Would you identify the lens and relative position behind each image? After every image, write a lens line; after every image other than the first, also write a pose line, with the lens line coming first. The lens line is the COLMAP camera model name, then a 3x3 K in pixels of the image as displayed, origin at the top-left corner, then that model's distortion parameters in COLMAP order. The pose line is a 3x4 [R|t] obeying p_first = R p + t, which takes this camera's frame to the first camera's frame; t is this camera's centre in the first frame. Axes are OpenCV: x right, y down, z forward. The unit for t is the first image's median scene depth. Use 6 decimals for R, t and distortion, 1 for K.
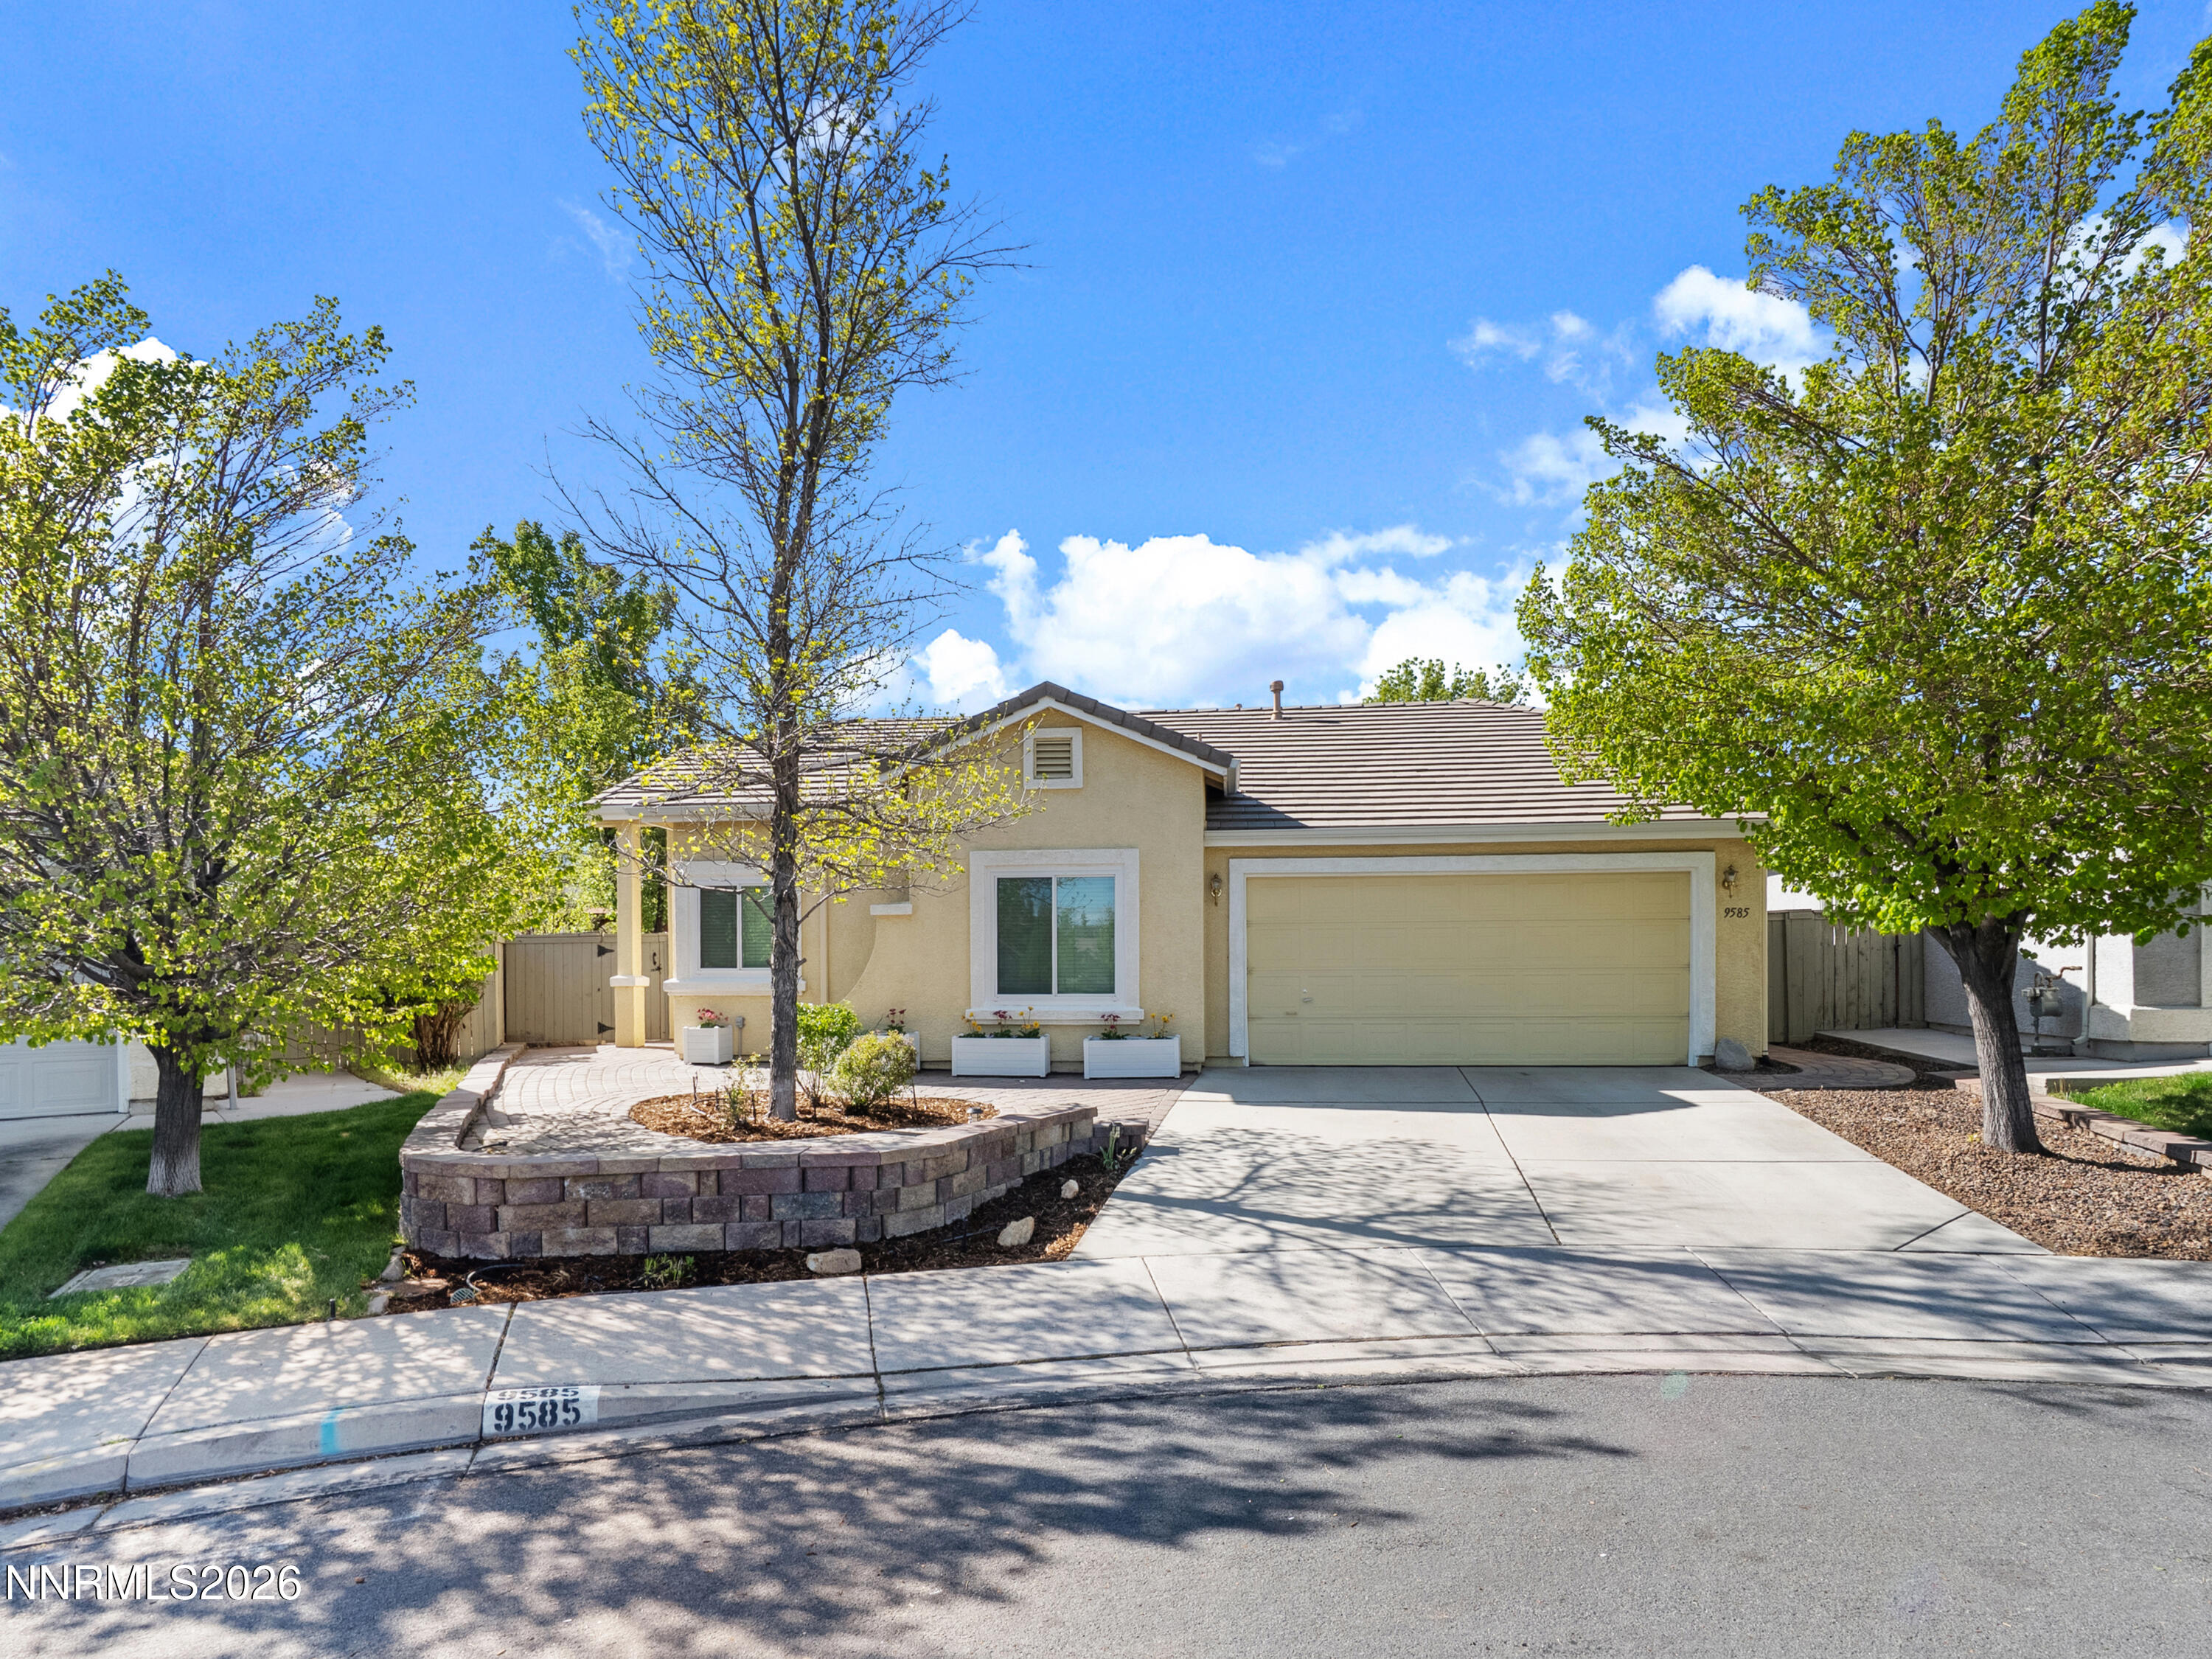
lens RADIAL K [[1153.5, 0, 1084.7], [0, 1153.5, 978.8], [0, 0, 1]] dist [-0.004455, 0.001522]
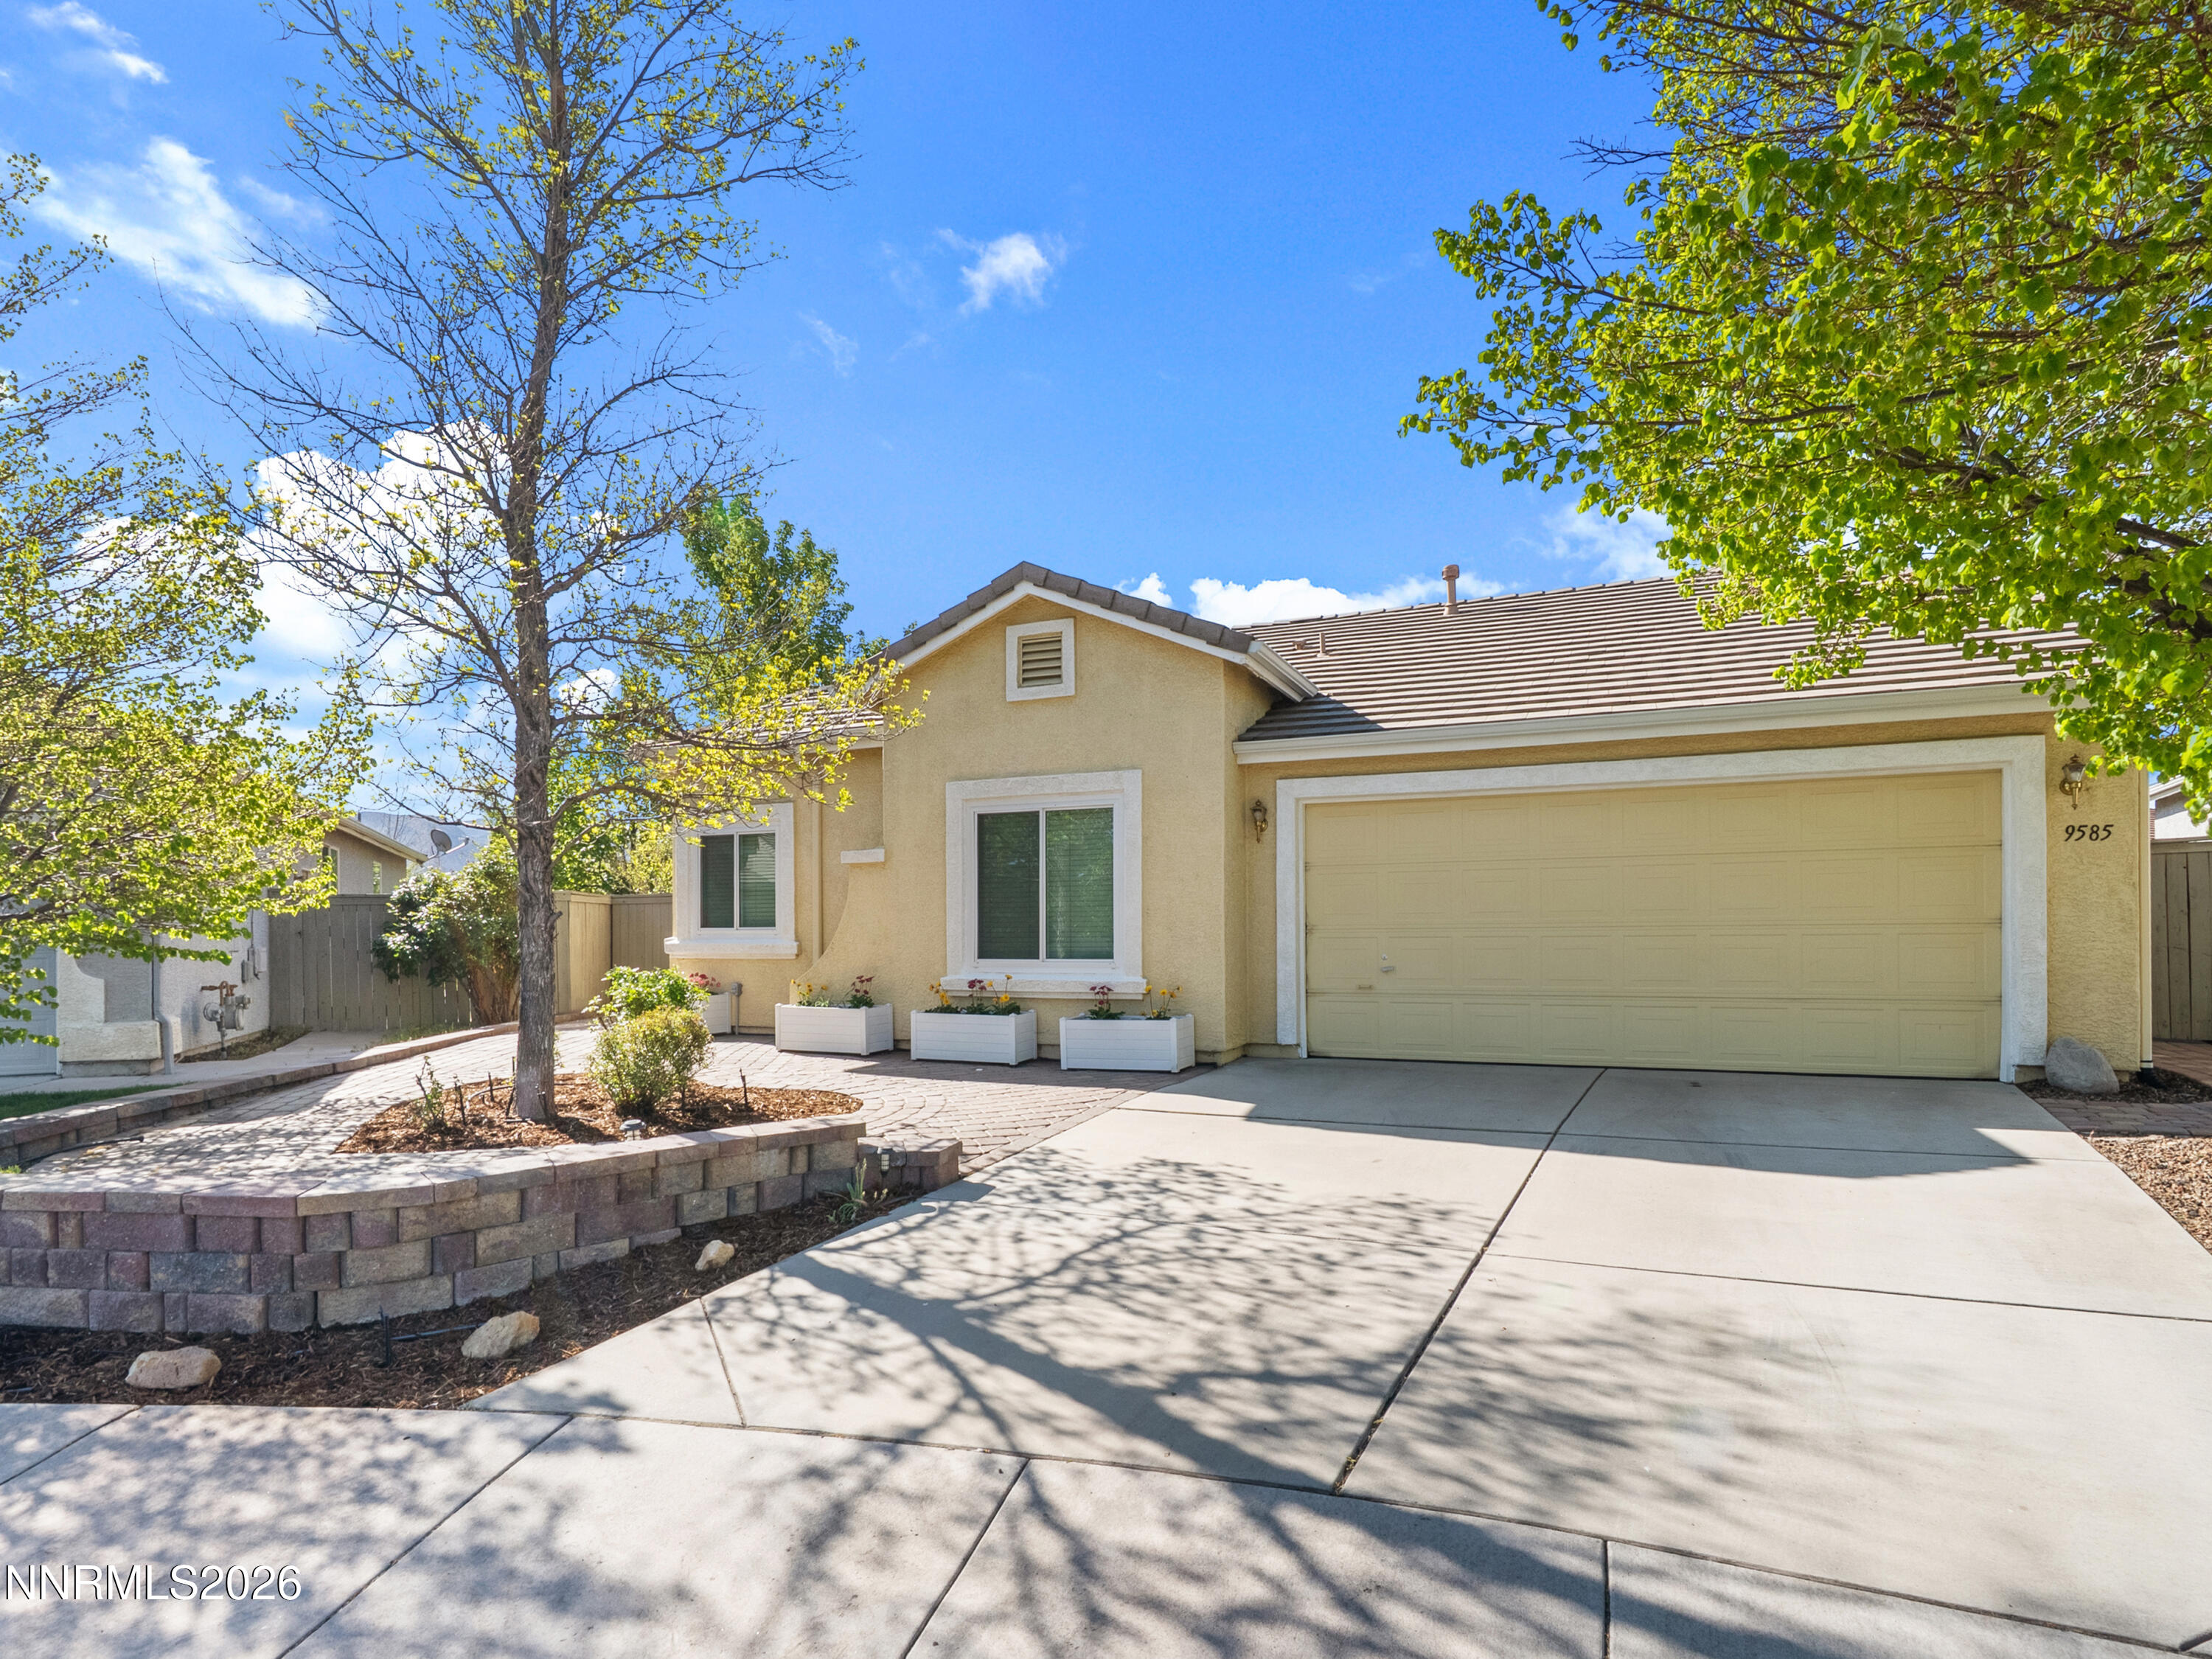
lens RADIAL K [[1145.4, 0, 1086.8], [0, 1145.4, 932.8], [0, 0, 1]] dist [-0.001073, 0.001050]
pose [[0.956413, -0.000456, -0.292017, 0.376325], [-0.001883, 0.999968, -0.007726, 0.002266], [0.292011, 0.007939, 0.956382, 0.423286]]
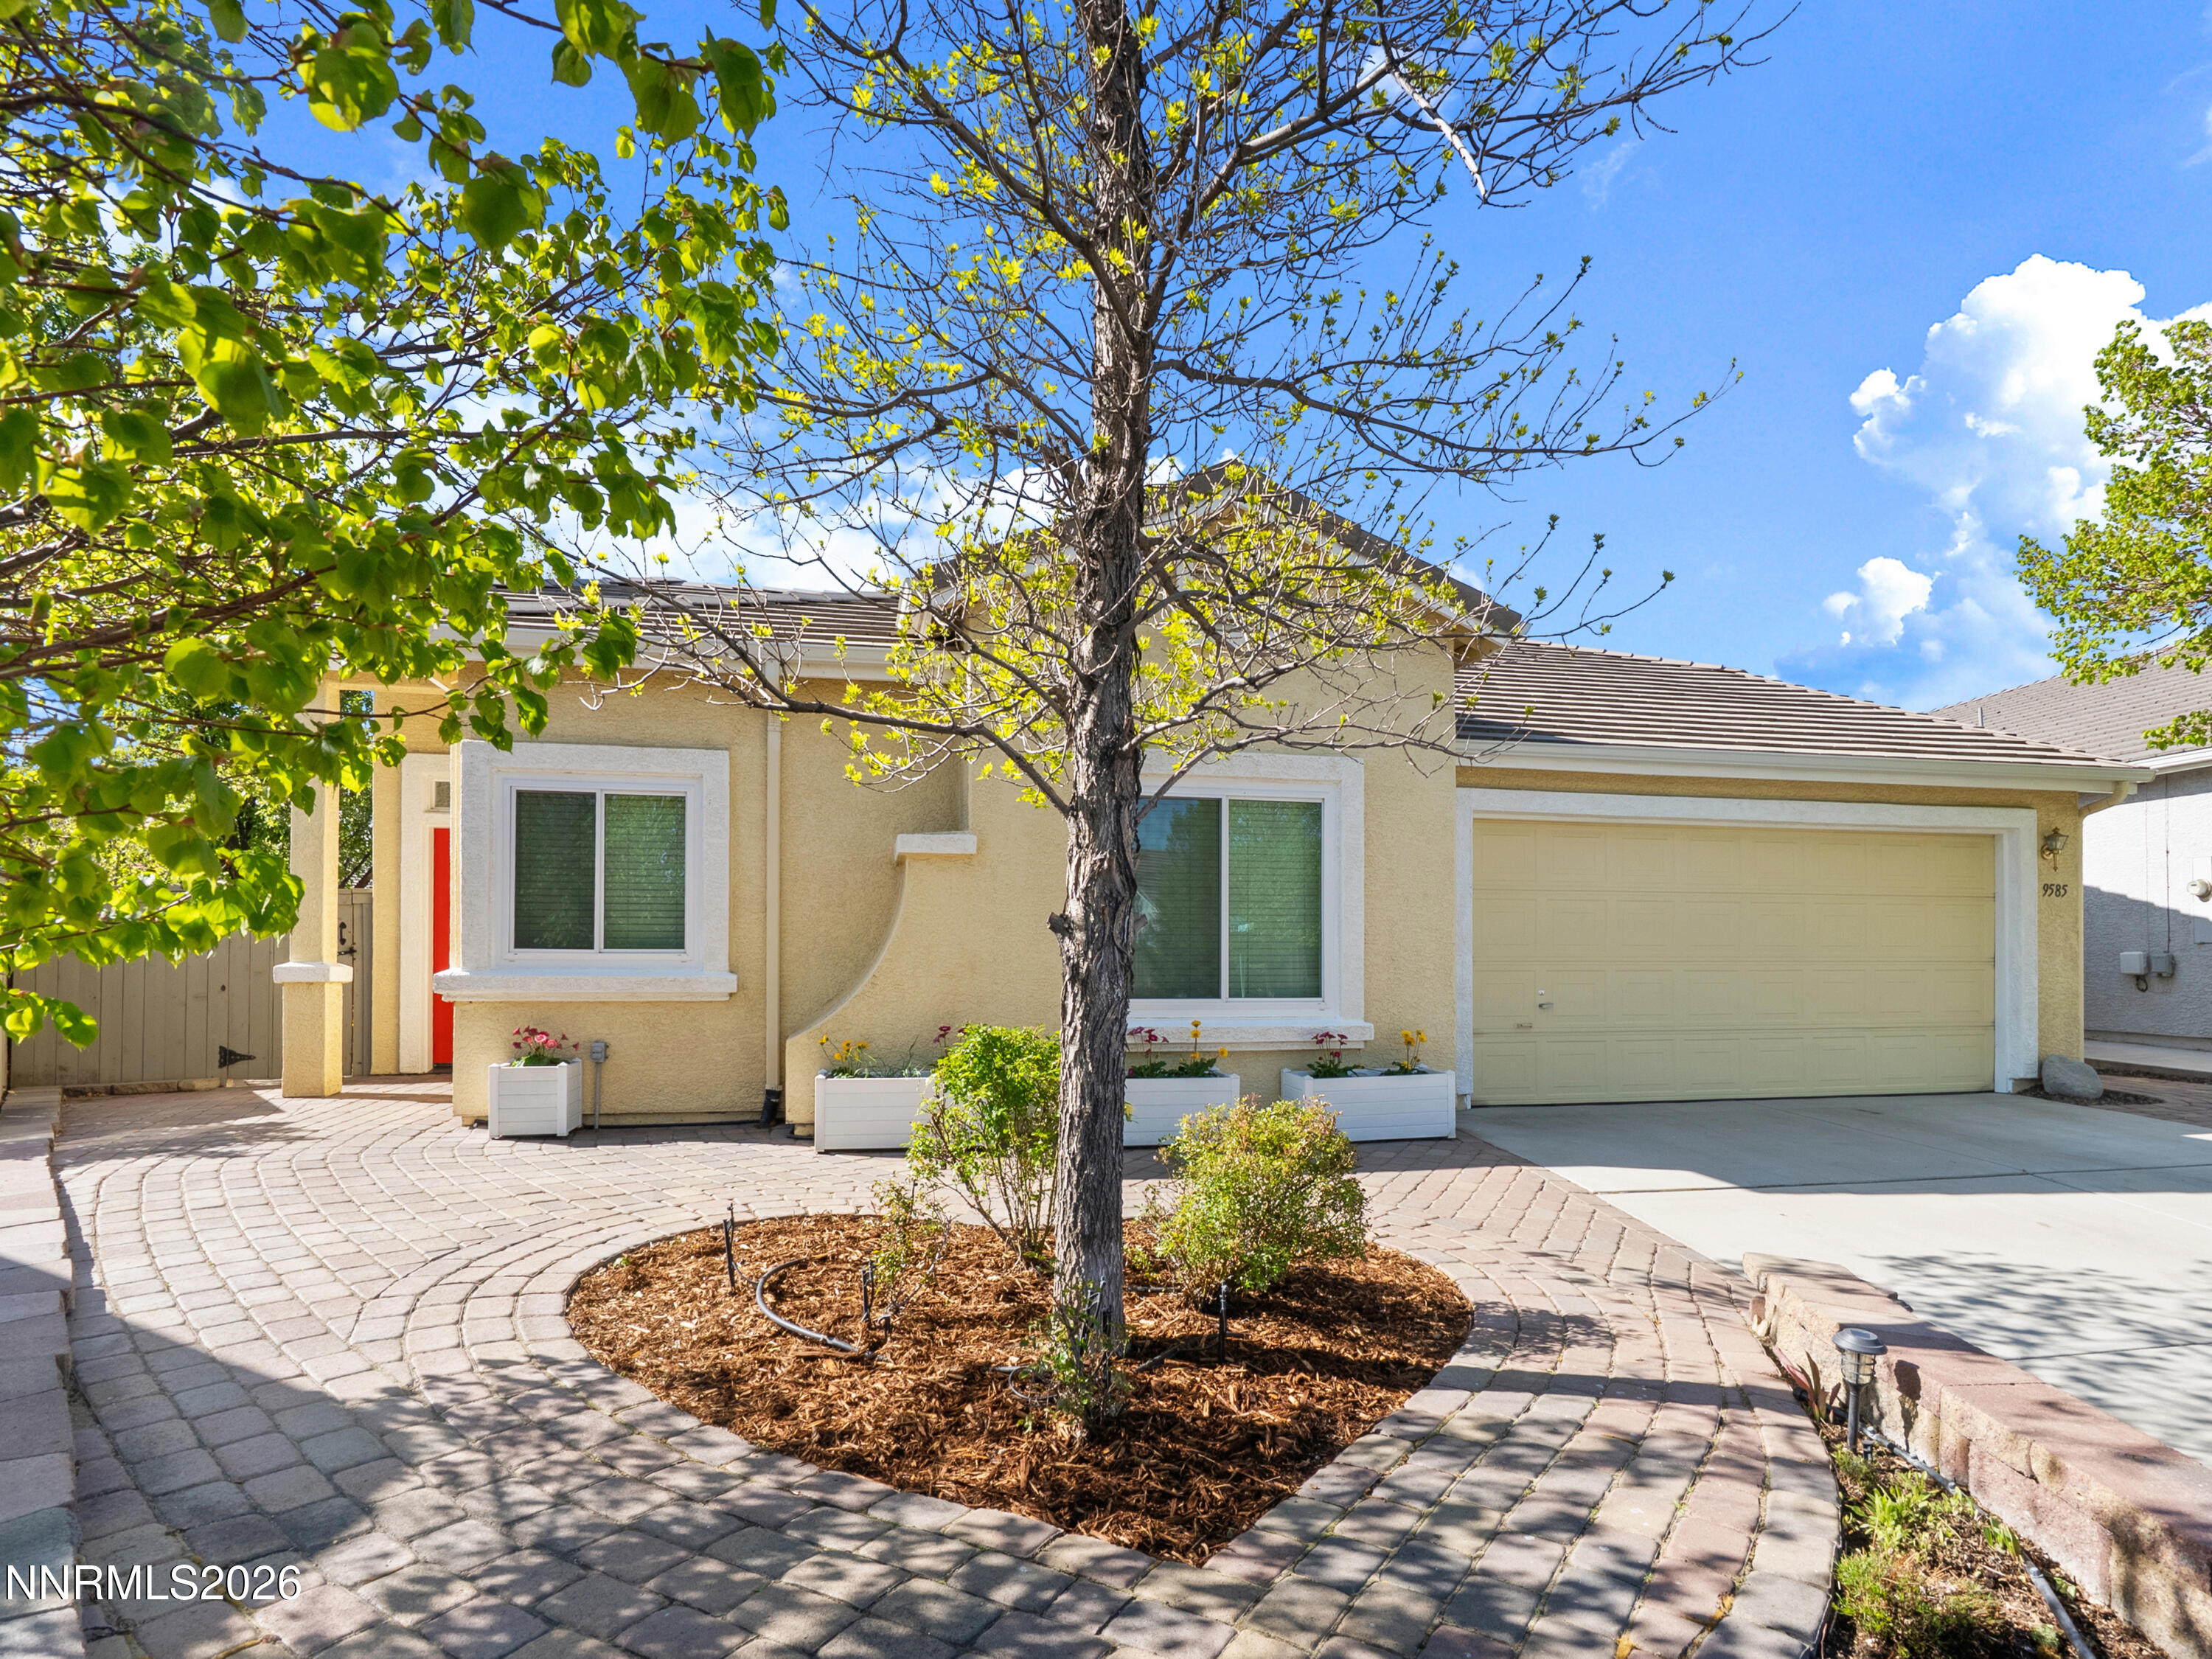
lens RADIAL K [[1168.2, 0, 1111.3], [0, 1168.2, 949.9], [0, 0, 1]] dist [-0.004517, -0.000021]
pose [[0.948219, 0.011082, 0.317425, -0.435835], [-0.004374, 0.999752, -0.021838, 0.003117], [-0.317588, 0.019319, 0.948032, 0.744414]]
